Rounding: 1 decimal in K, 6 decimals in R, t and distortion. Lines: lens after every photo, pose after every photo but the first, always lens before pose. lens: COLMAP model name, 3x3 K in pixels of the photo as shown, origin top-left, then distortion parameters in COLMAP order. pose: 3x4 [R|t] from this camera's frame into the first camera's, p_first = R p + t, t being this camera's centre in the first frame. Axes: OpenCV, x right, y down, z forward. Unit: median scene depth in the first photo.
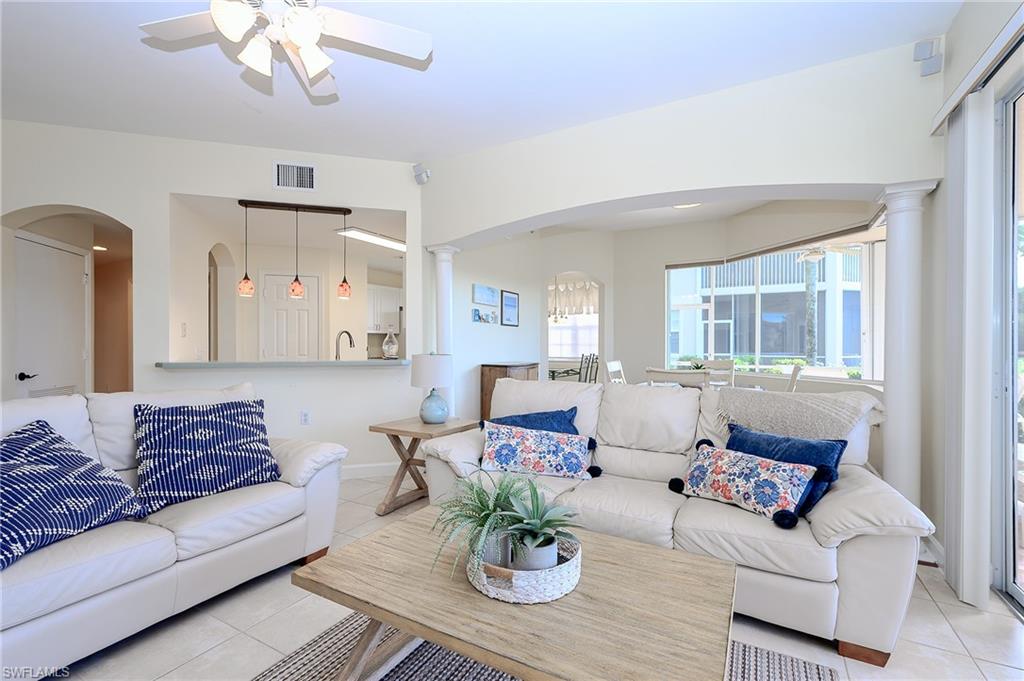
lens RADIAL K [[469.7, 0, 510.6], [0, 469.7, 345.4], [0, 0, 1]] dist [0.001832, 0.000242]
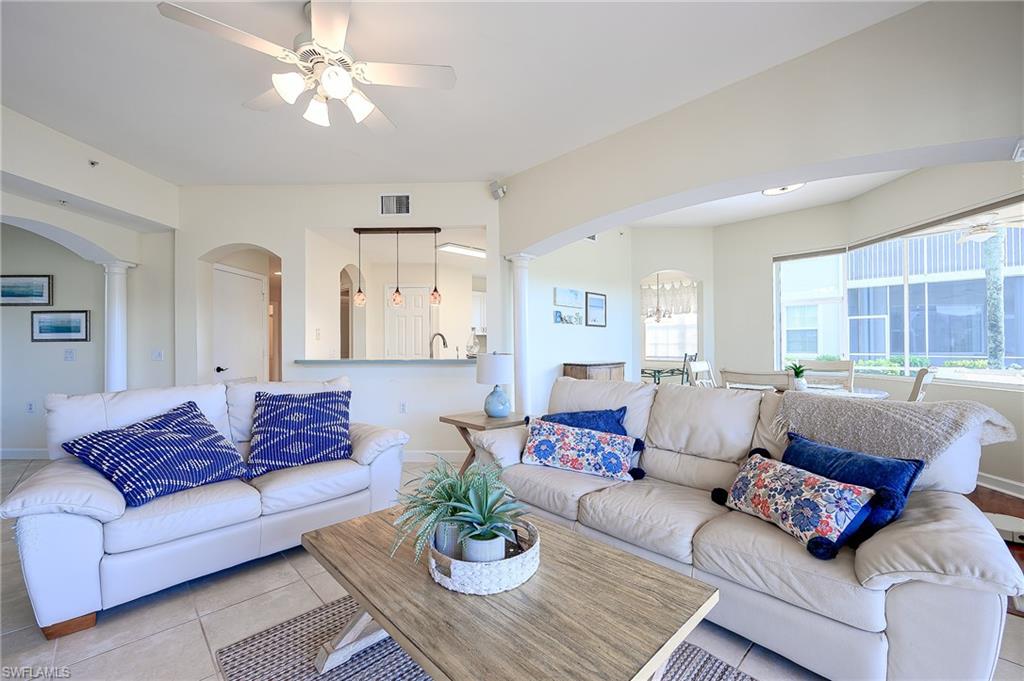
lens RADIAL K [[436.9, 0, 512.0], [0, 436.9, 340.5], [0, 0, 1]] dist [0.000584, -0.000001]
pose [[0.951941, -0.008074, -0.306175, 0.233041], [0.004629, 0.999918, -0.011975, 0.000488], [0.306247, 0.009982, 0.951900, 0.055256]]
